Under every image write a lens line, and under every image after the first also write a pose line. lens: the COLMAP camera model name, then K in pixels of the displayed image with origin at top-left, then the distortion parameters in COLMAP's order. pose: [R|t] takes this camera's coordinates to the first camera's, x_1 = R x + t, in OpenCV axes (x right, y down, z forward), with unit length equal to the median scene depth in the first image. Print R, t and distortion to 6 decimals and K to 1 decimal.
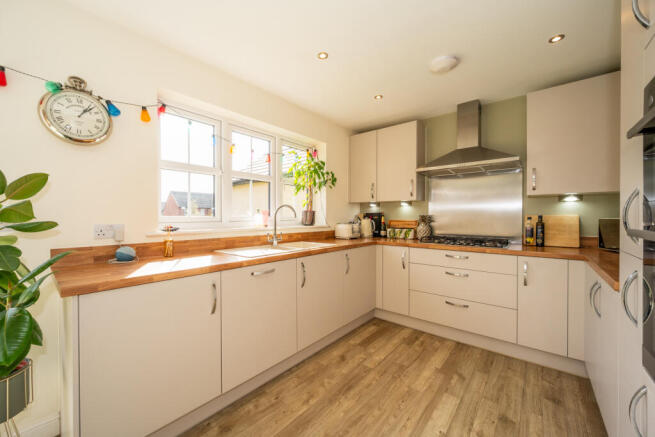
lens RADIAL K [[256.9, 0, 325.9], [0, 256.9, 218.9], [0, 0, 1]] dist [0.006711, 0.000126]
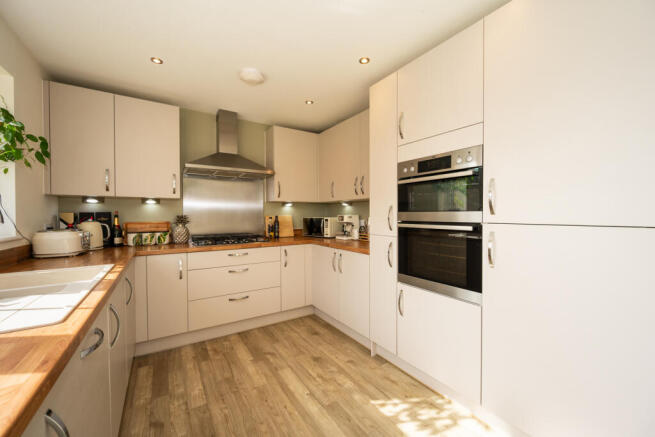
lens RADIAL K [[256.9, 0, 325.4], [0, 256.9, 217.9], [0, 0, 1]] dist [0.006711, 0.000126]
pose [[0.302956, -0.013614, 0.952907, -0.410329], [0.010513, 0.999885, 0.010942, -0.014151], [-0.952947, 0.006703, 0.303064, 0.326425]]
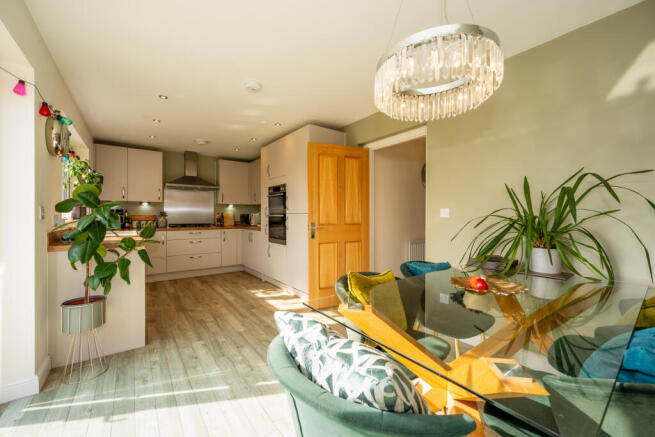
lens RADIAL K [[256.9, 0, 325.8], [0, 256.9, 215.8], [0, 0, 1]] dist [0.006711, 0.000126]
pose [[0.229738, -0.002659, 0.973249, -1.192834], [0.008337, 0.999965, 0.000764, 0.023060], [-0.973217, 0.007939, 0.229752, -0.431108]]
